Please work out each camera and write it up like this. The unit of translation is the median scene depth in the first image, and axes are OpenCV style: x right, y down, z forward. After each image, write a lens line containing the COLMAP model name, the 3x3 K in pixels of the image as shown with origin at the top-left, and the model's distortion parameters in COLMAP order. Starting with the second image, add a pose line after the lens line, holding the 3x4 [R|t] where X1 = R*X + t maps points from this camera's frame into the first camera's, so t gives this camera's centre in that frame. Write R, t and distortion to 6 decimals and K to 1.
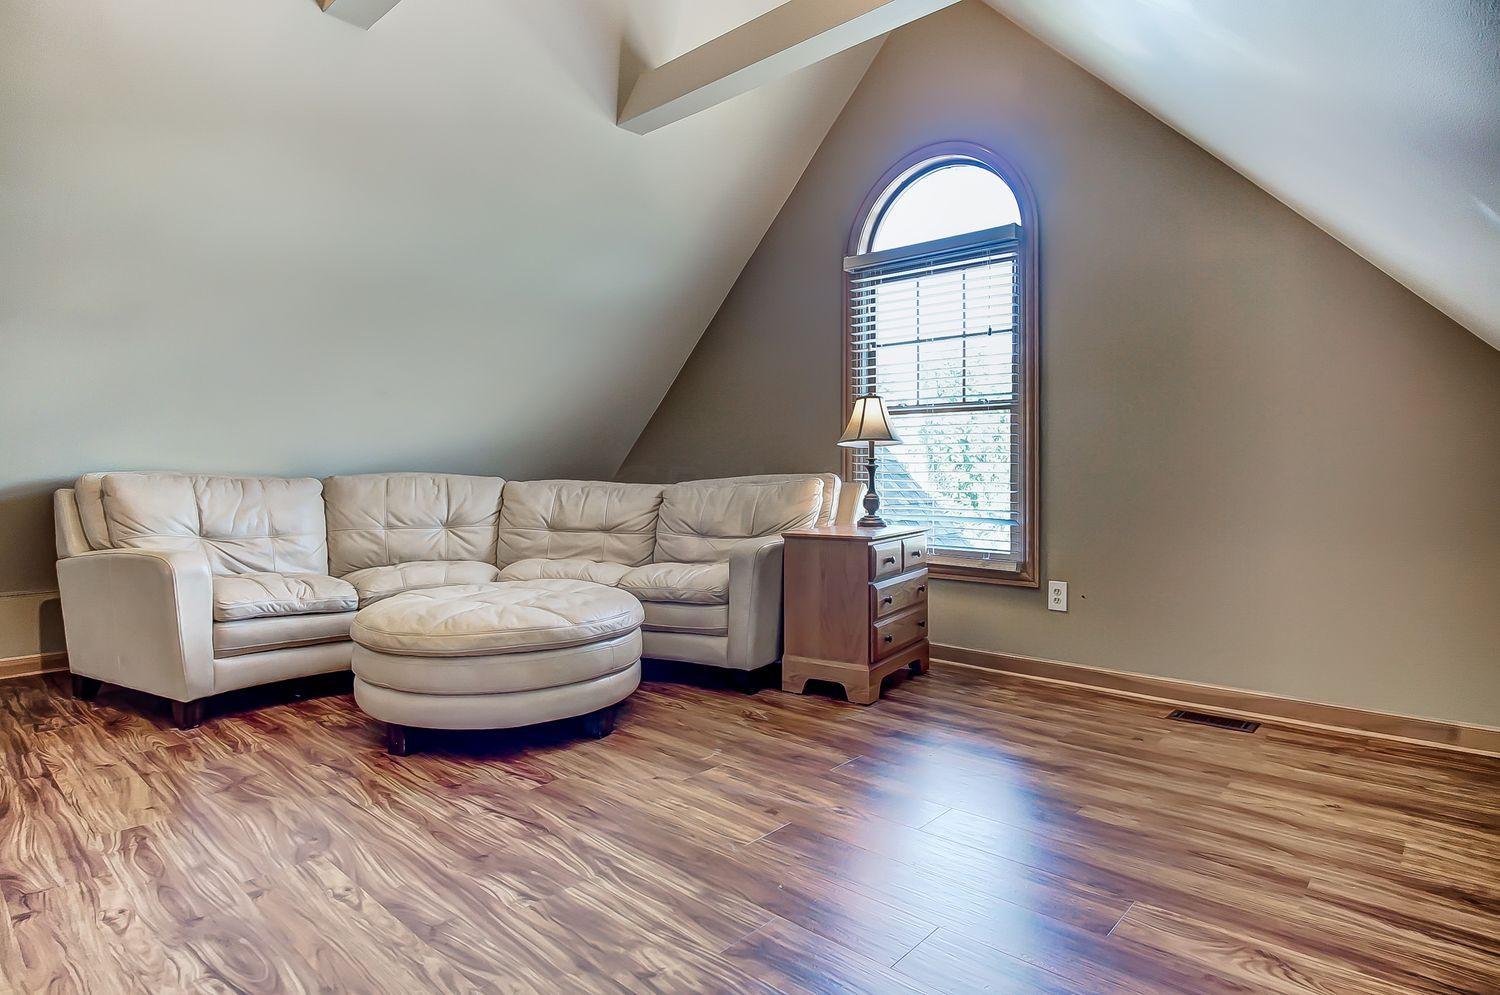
lens RADIAL K [[808.3, 0, 759.0], [0, 808.3, 492.9], [0, 0, 1]] dist [-0.024492, -0.000772]
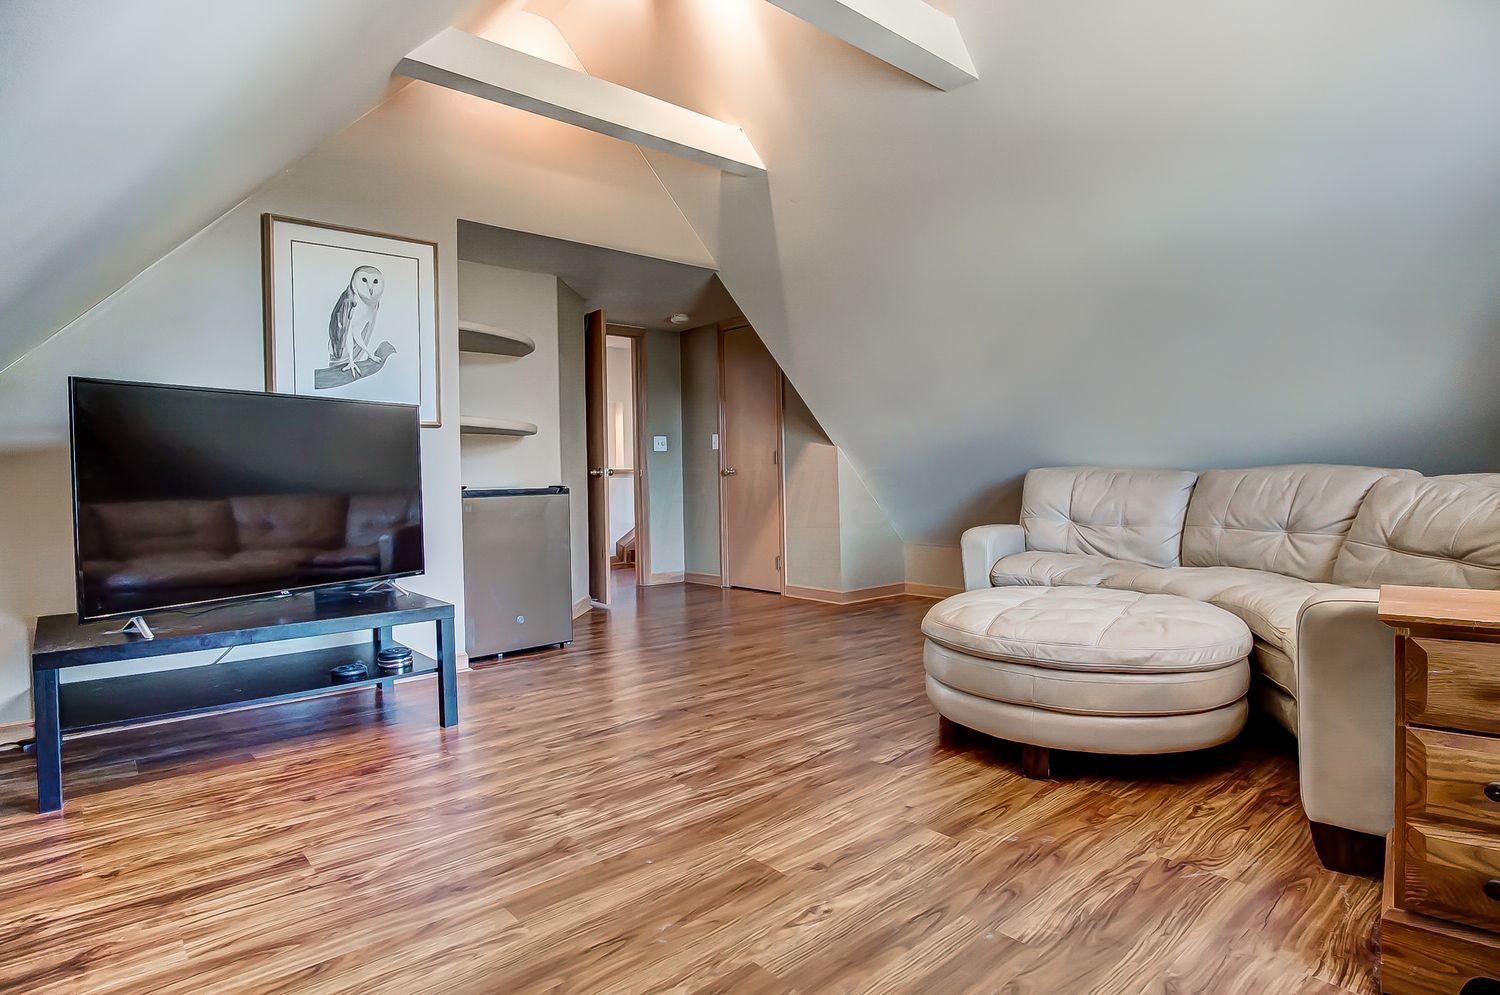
lens RADIAL K [[808.3, 0, 759.7], [0, 808.3, 491.2], [0, 0, 1]] dist [-0.024492, -0.000772]
pose [[-0.114879, 0.026580, -0.993024, 0.793524], [-0.006988, 0.999596, 0.027565, -0.028008], [0.993355, 0.010106, -0.114646, 0.941328]]
